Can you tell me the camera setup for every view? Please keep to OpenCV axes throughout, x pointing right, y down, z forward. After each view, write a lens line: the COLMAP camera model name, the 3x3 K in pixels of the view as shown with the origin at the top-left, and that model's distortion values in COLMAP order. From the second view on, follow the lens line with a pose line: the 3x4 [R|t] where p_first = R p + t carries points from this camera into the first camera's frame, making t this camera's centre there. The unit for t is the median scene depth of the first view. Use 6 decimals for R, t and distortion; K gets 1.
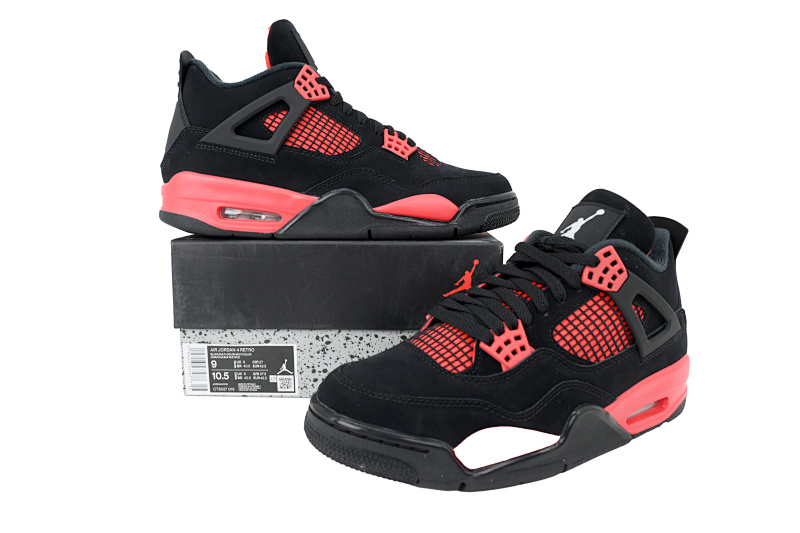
lens RADIAL K [[593.5, 0, 401.6], [0, 593.5, 263.6], [0, 0, 1]] dist [-0.009308, -0.000928]
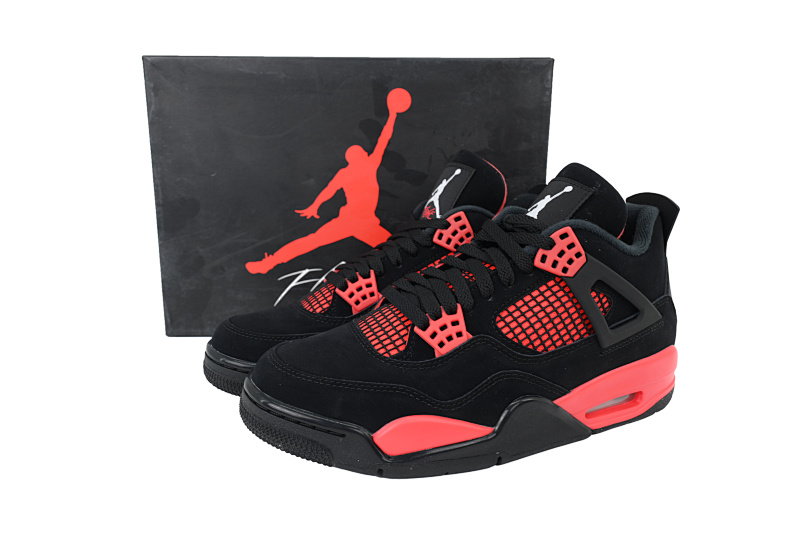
lens RADIAL K [[593.5, 0, 399.4], [0, 593.5, 266.3], [0, 0, 1]] dist [-0.009308, -0.000928]
pose [[0.988122, 0.025664, -0.151511, 0.239283], [-0.016030, 0.997791, 0.064466, -0.024381], [0.152831, -0.061271, 0.986351, 0.051831]]
